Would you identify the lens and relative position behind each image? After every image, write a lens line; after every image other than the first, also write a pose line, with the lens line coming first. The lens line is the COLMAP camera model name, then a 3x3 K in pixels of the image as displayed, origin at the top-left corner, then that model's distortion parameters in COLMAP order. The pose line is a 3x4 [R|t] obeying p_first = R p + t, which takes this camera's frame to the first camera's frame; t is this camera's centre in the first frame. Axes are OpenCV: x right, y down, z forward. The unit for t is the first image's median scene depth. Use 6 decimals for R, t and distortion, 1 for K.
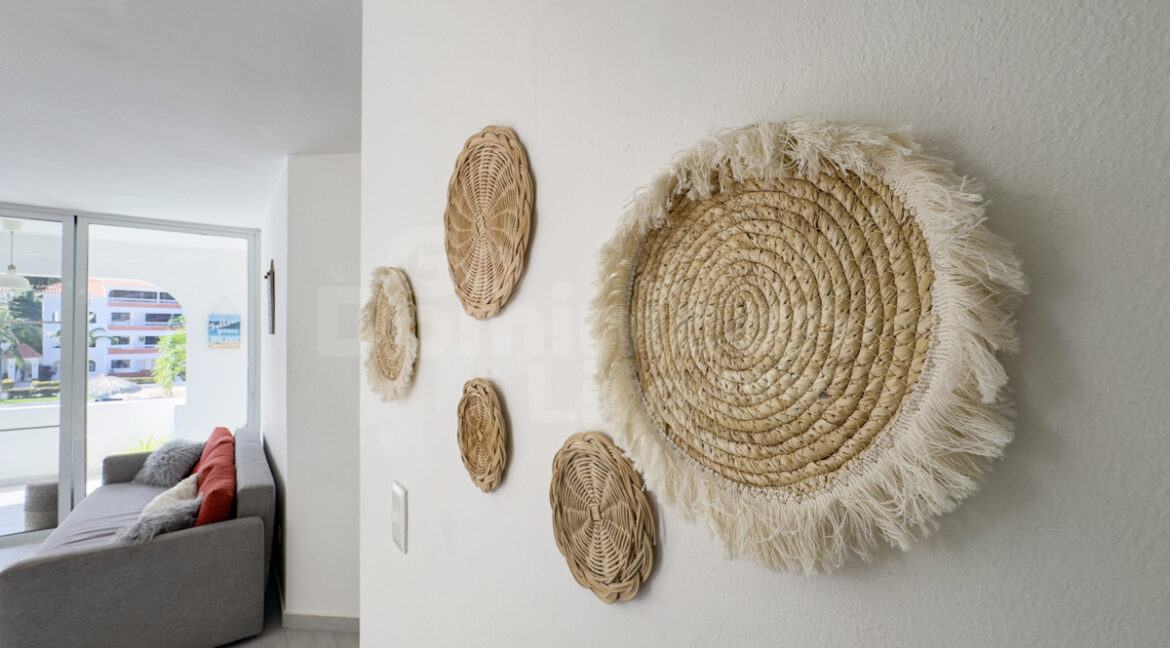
lens RADIAL K [[480.2, 0, 586.2], [0, 480.2, 329.0], [0, 0, 1]] dist [-0.001007, -0.000099]
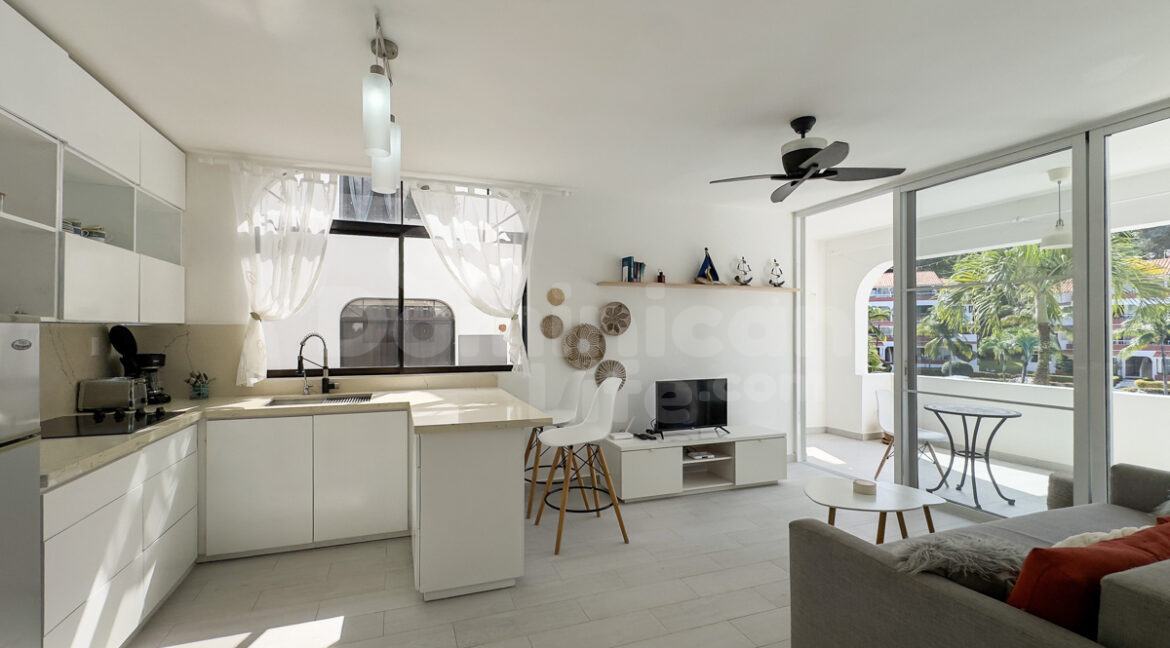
lens RADIAL K [[481.2, 0, 561.6], [0, 481.2, 333.4], [0, 0, 1]] dist [0.001684, 0.000030]
pose [[-0.305091, 0.000570, -0.952323, -0.069421], [0.008412, 0.999962, -0.002096, 0.050382], [0.952286, -0.008651, -0.305084, 0.306899]]
